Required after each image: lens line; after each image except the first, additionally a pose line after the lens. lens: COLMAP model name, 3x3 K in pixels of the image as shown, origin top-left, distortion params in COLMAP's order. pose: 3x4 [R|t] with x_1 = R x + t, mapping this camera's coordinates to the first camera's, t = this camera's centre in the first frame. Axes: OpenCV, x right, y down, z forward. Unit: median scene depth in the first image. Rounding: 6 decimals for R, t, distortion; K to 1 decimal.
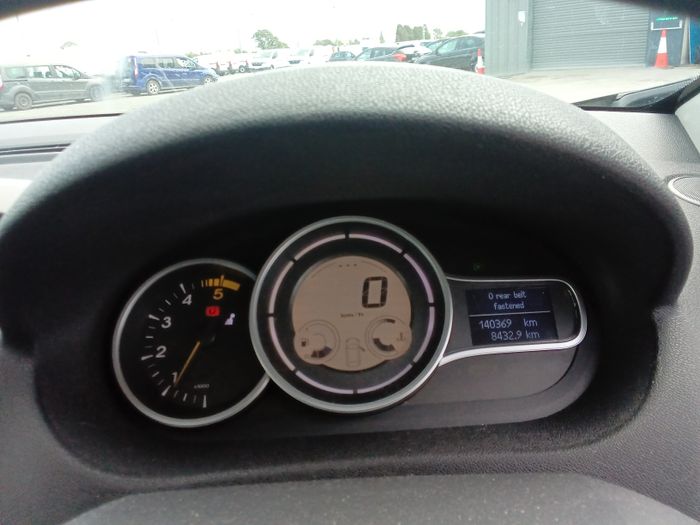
lens RADIAL K [[546.5, 0, 351.2], [0, 546.5, 260.9], [0, 0, 1]] dist [0.035242, -0.016549]
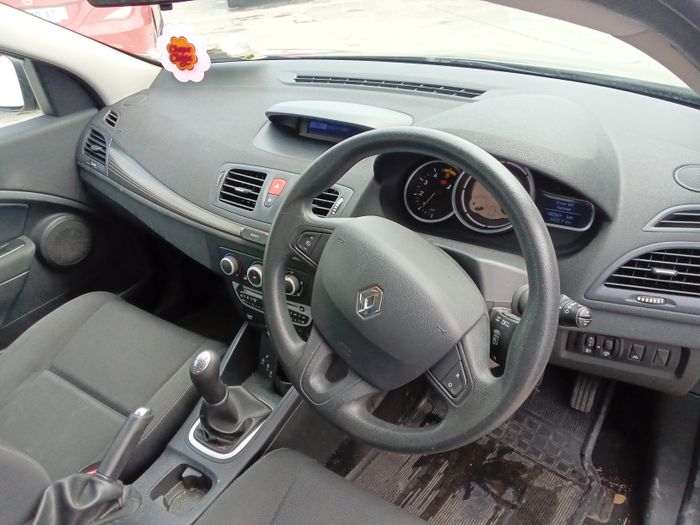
lens RADIAL K [[546.5, 0, 350.1], [0, 546.5, 262.9], [0, 0, 1]] dist [0.035242, -0.016549]
pose [[0.811182, 0.291579, -0.506918, 0.787627], [-0.139832, 0.938397, 0.316002, -0.296432], [0.567830, -0.185452, 0.801983, -1.332652]]
